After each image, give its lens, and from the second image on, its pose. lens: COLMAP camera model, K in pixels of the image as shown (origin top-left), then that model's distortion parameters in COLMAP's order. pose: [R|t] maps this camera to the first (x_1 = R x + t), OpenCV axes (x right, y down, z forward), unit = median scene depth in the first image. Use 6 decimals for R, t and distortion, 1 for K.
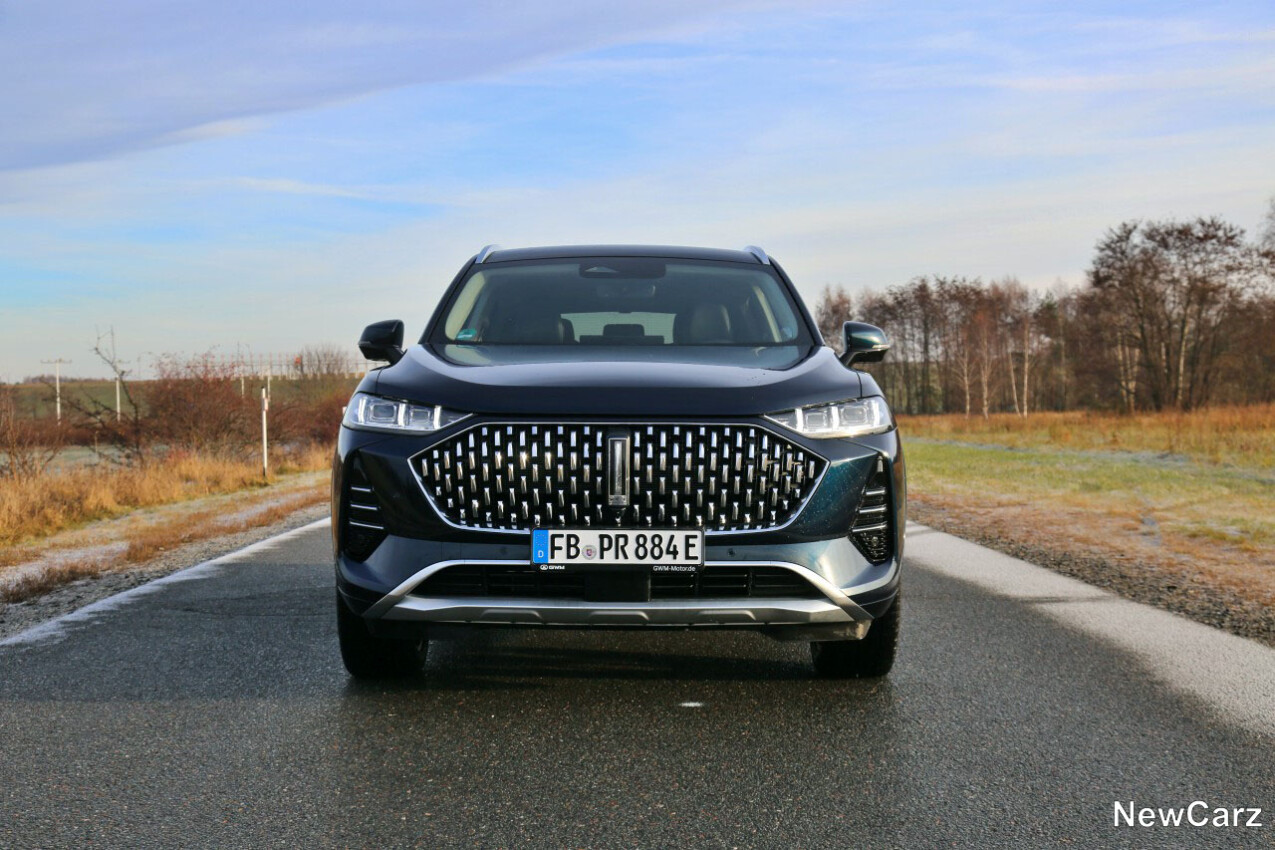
lens RADIAL K [[1727.4, 0, 668.6], [0, 1727.4, 427.8], [0, 0, 1]] dist [0.013215, 0.000000]
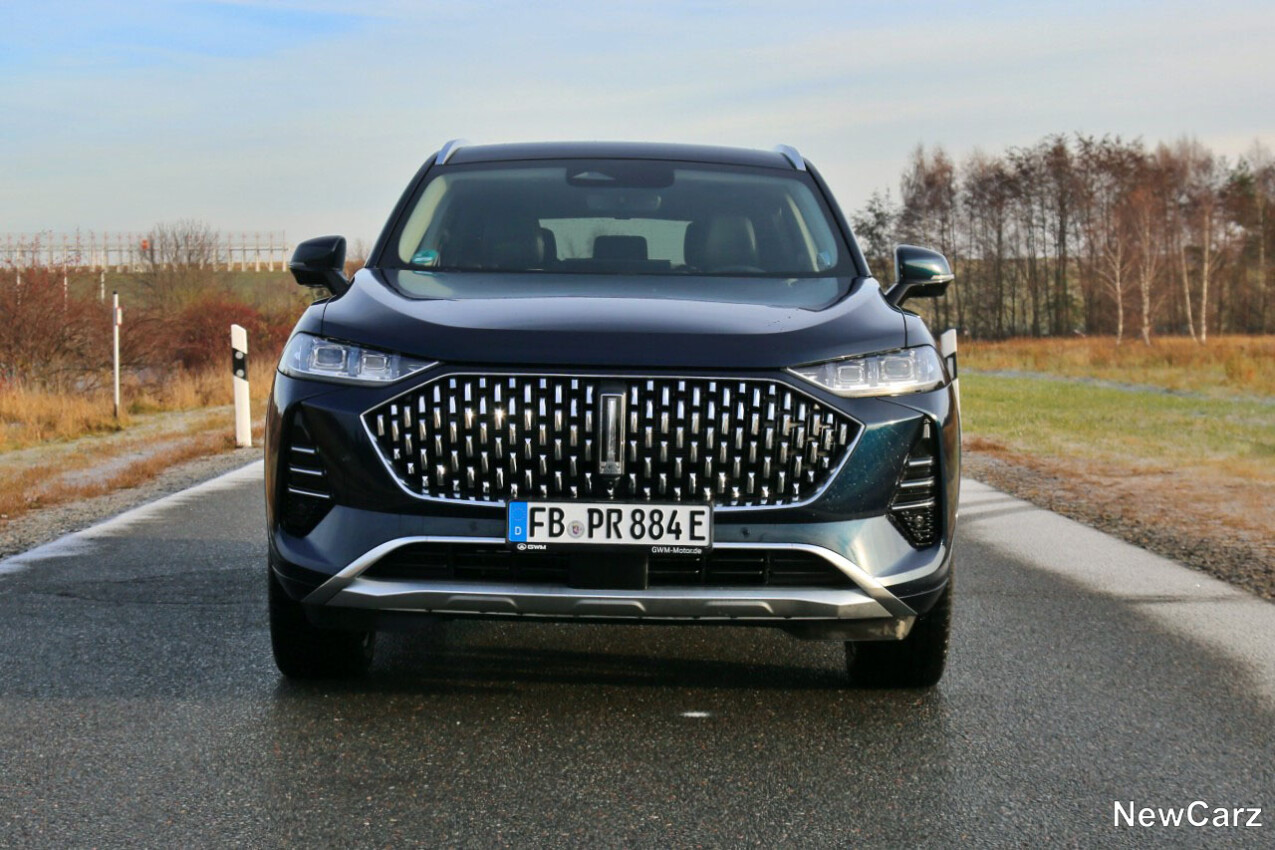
lens RADIAL K [[1656.4, 0, 635.5], [0, 1656.4, 424.2], [0, 0, 1]] dist [-0.035388, 0.000000]
pose [[0.999783, 0.013723, -0.015699, -0.005223], [-0.013594, 0.999873, 0.008338, 0.014549], [0.015811, -0.008123, 0.999842, 0.207613]]
